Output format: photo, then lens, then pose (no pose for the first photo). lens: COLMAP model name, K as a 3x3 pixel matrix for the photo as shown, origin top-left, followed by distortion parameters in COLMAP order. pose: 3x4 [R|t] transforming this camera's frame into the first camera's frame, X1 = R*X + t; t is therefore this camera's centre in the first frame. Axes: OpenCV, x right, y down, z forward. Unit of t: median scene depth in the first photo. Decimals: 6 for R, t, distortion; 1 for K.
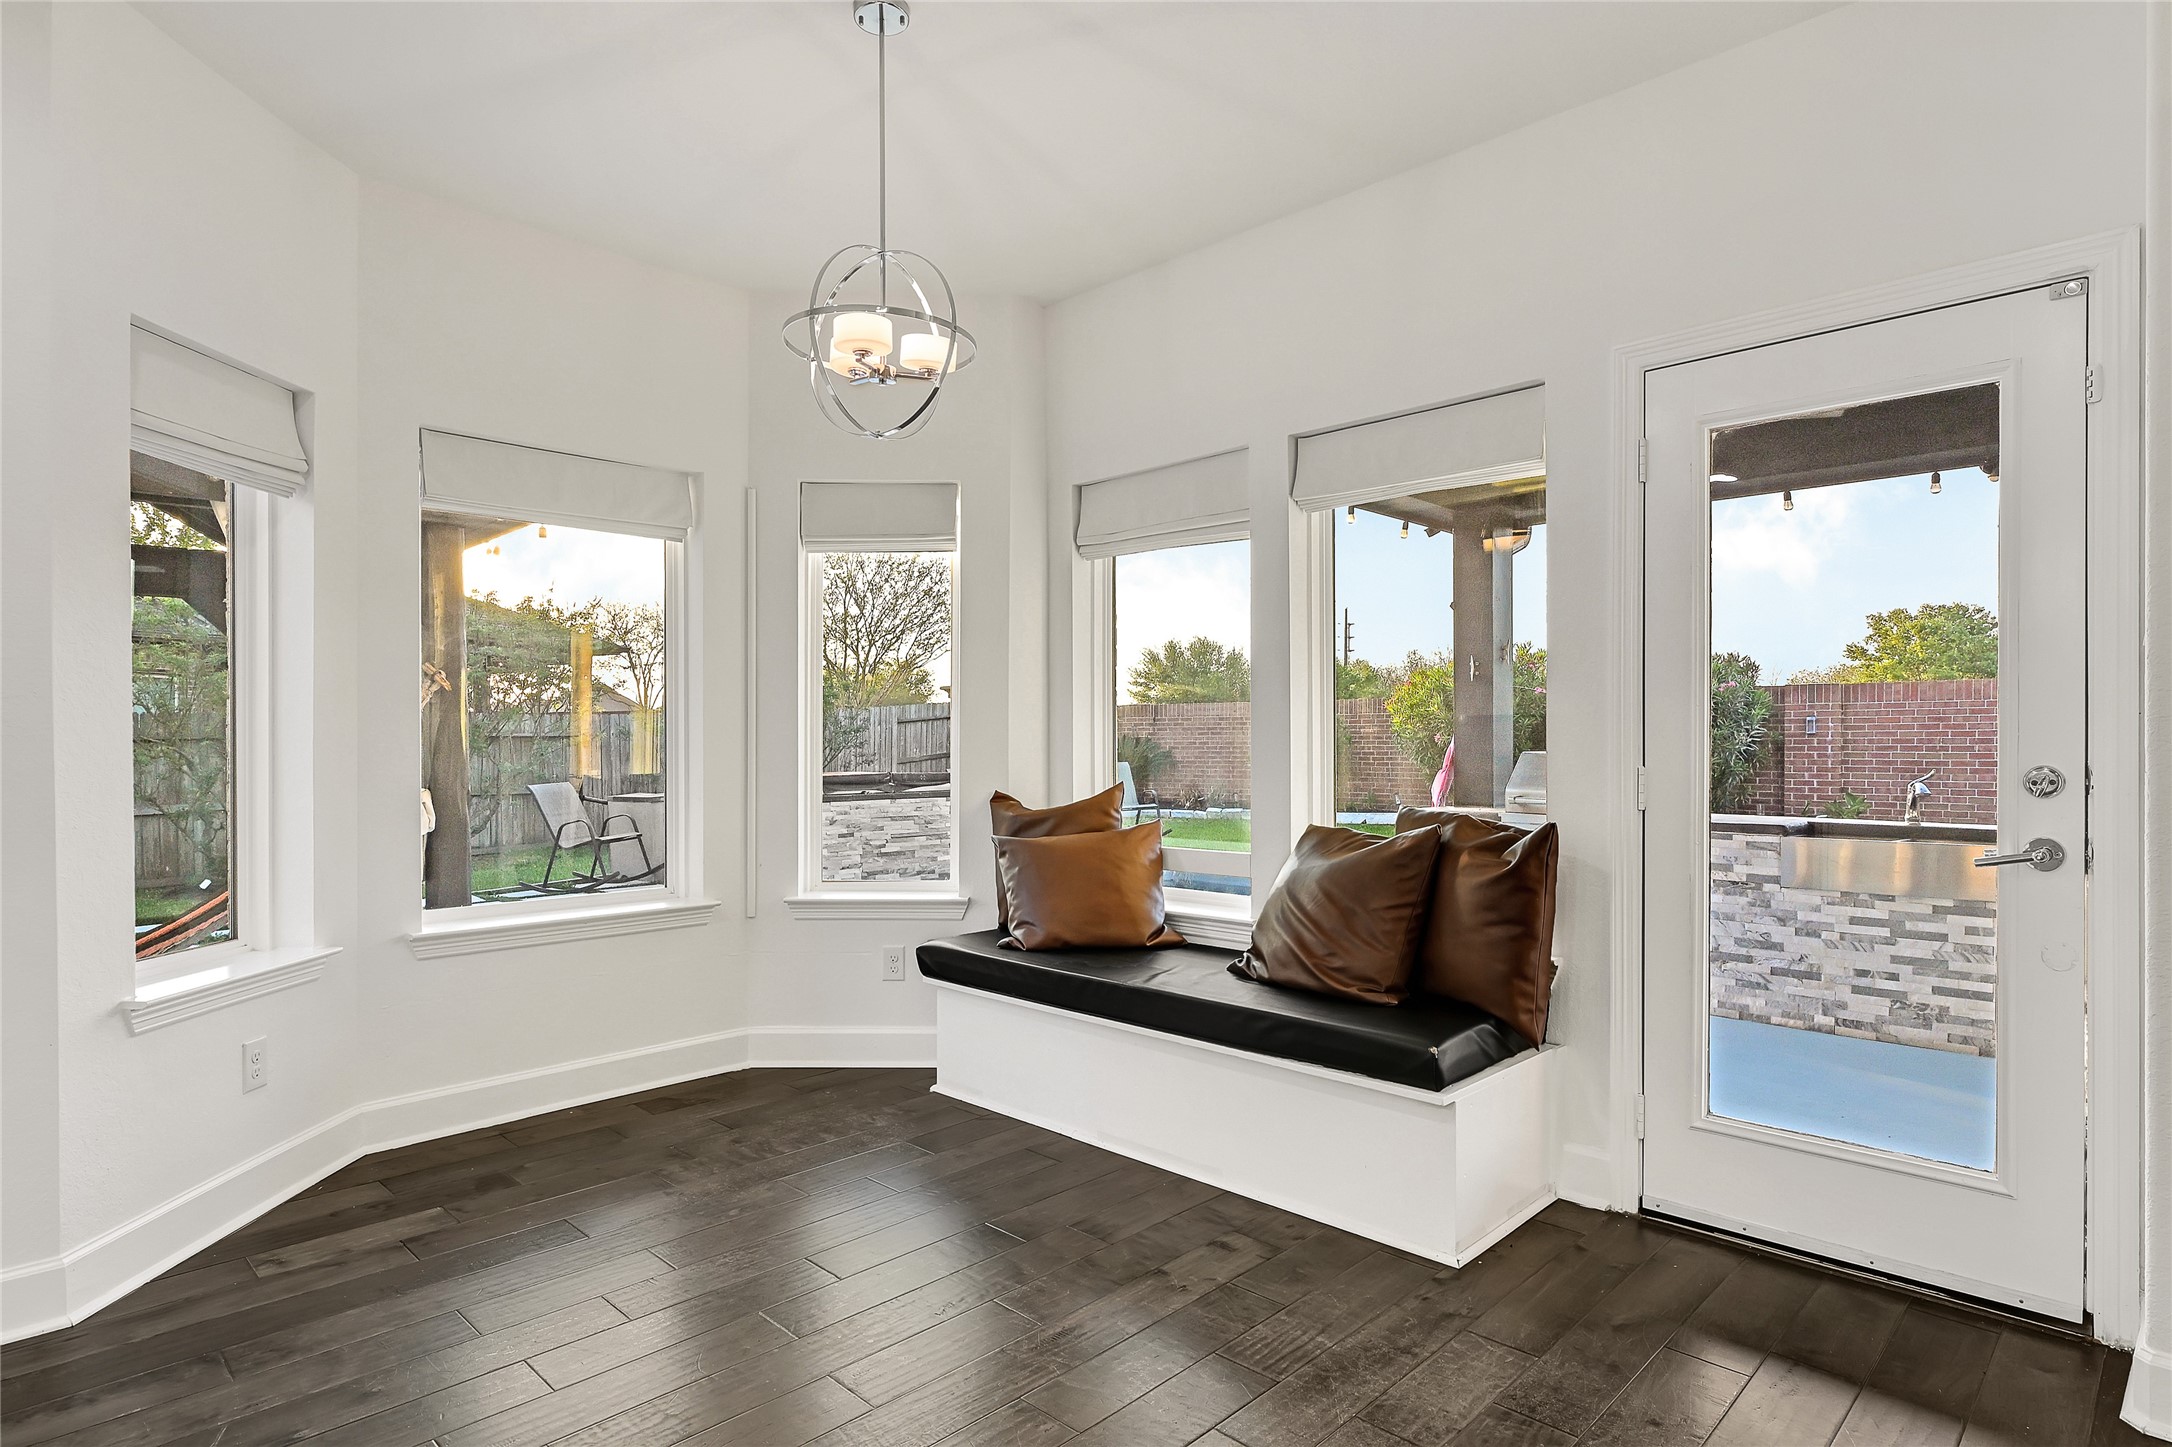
lens RADIAL K [[1157.5, 0, 1083.2], [0, 1157.5, 745.3], [0, 0, 1]] dist [0.020916, 0.000348]
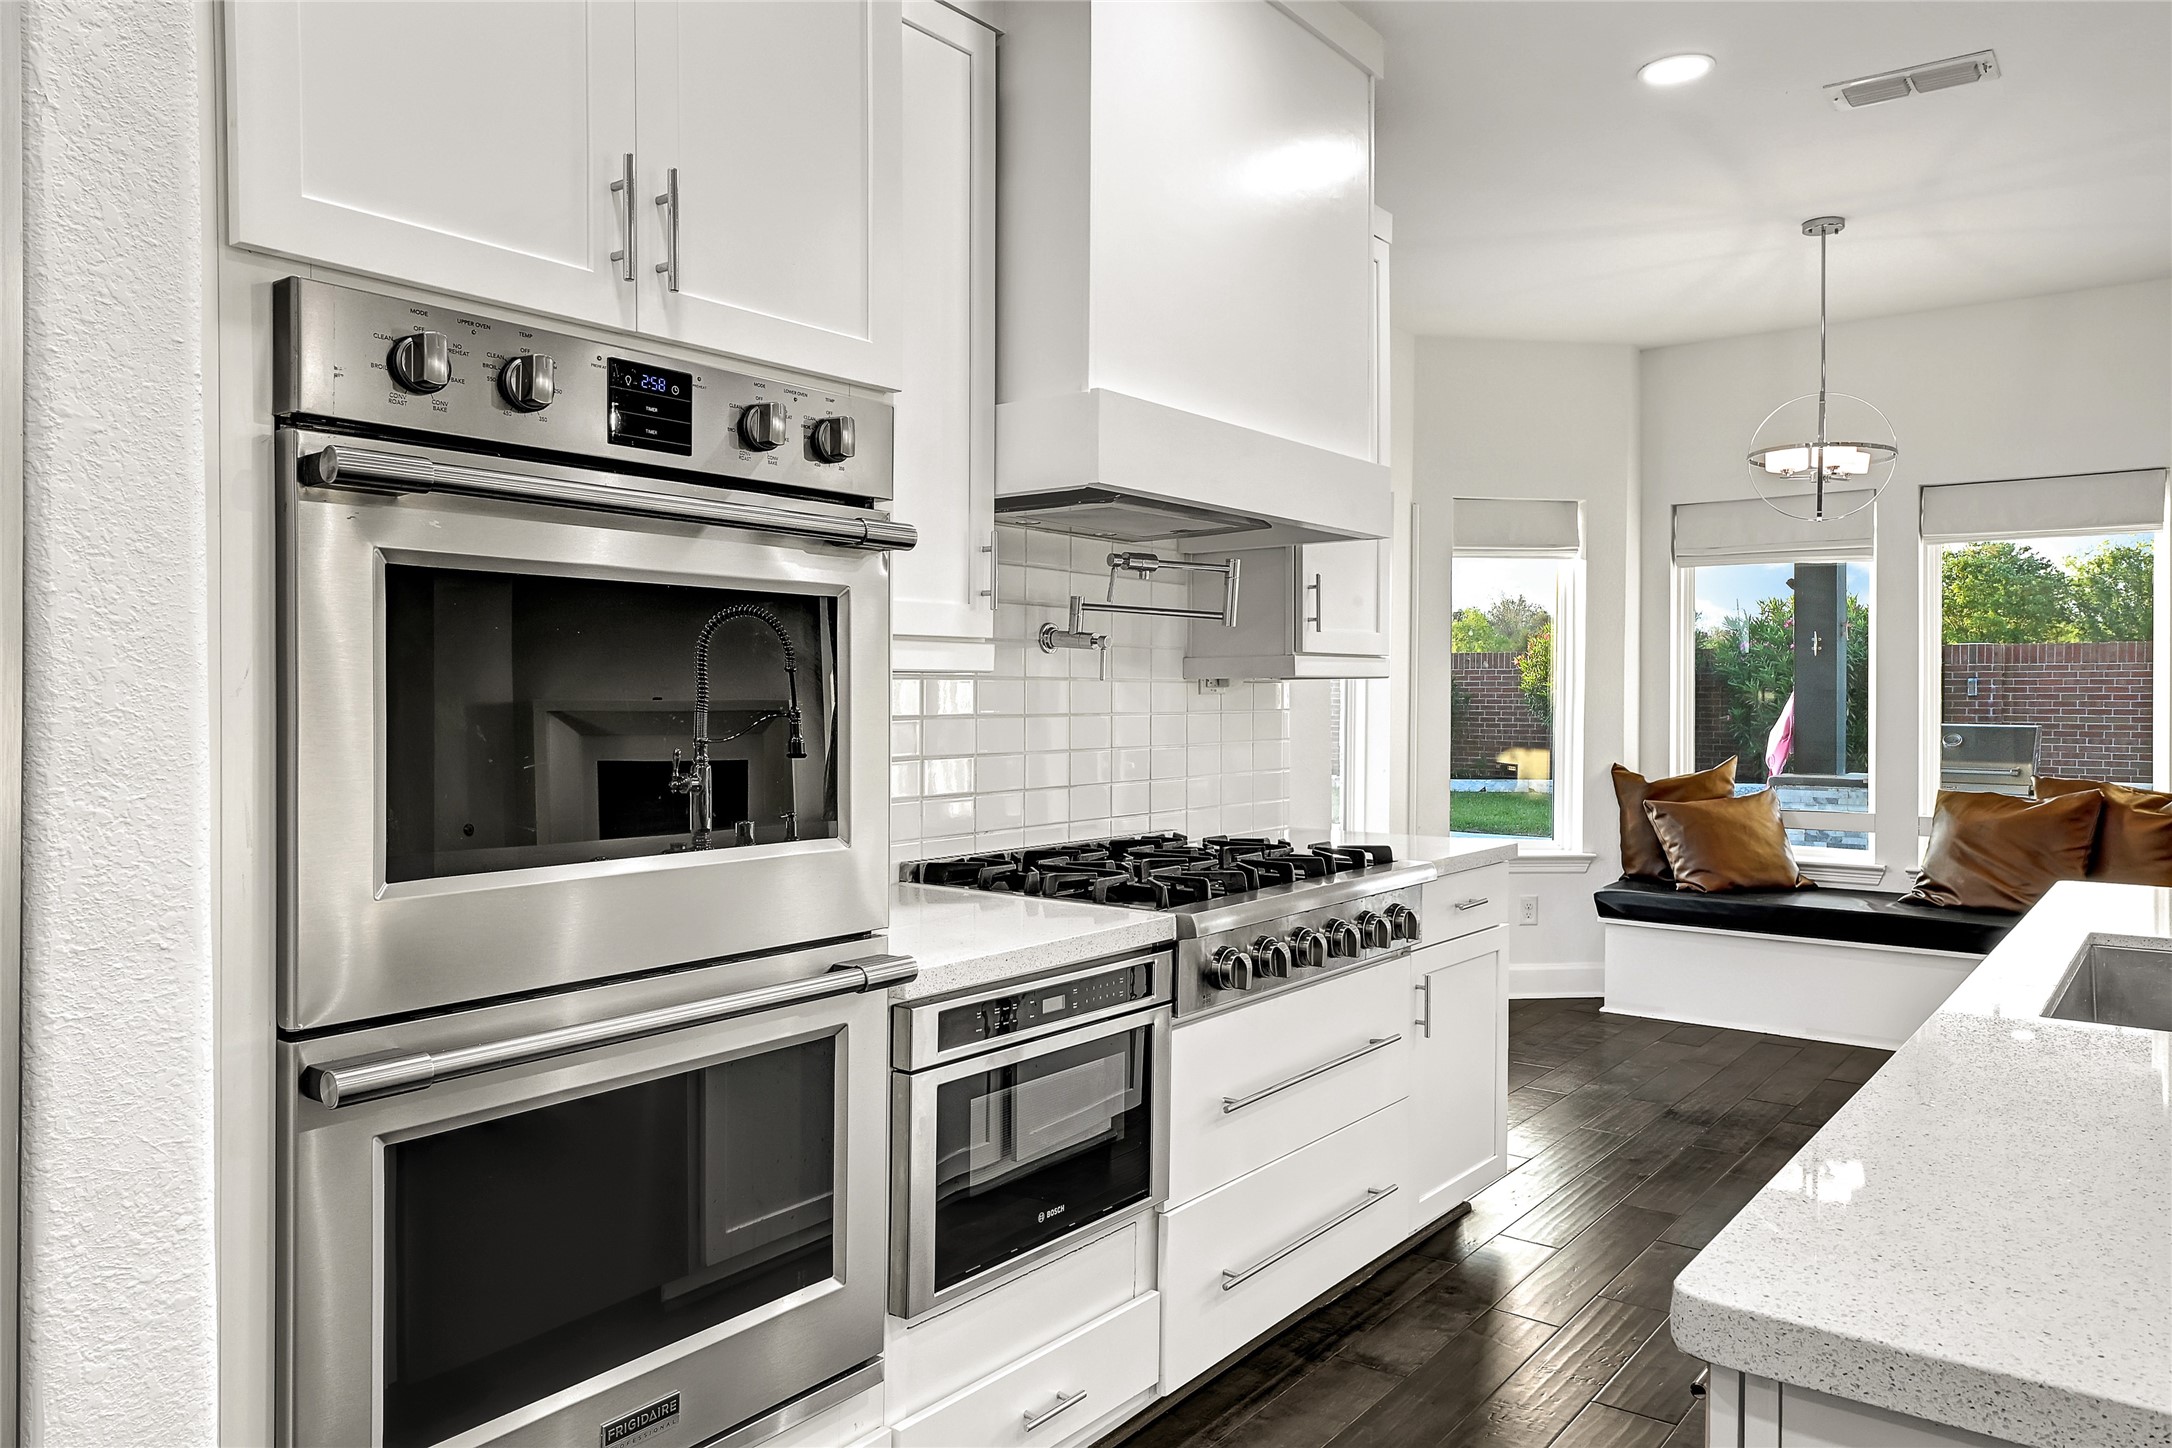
lens RADIAL K [[1465.9, 0, 1088.1], [0, 1465.9, 715.7], [0, 0, 1]] dist [0.001588, 0.002240]
pose [[0.994477, 0.000194, 0.104959, -0.757252], [-0.001624, 0.999907, 0.013542, -0.028719], [-0.104947, -0.013638, 0.994384, -0.427273]]
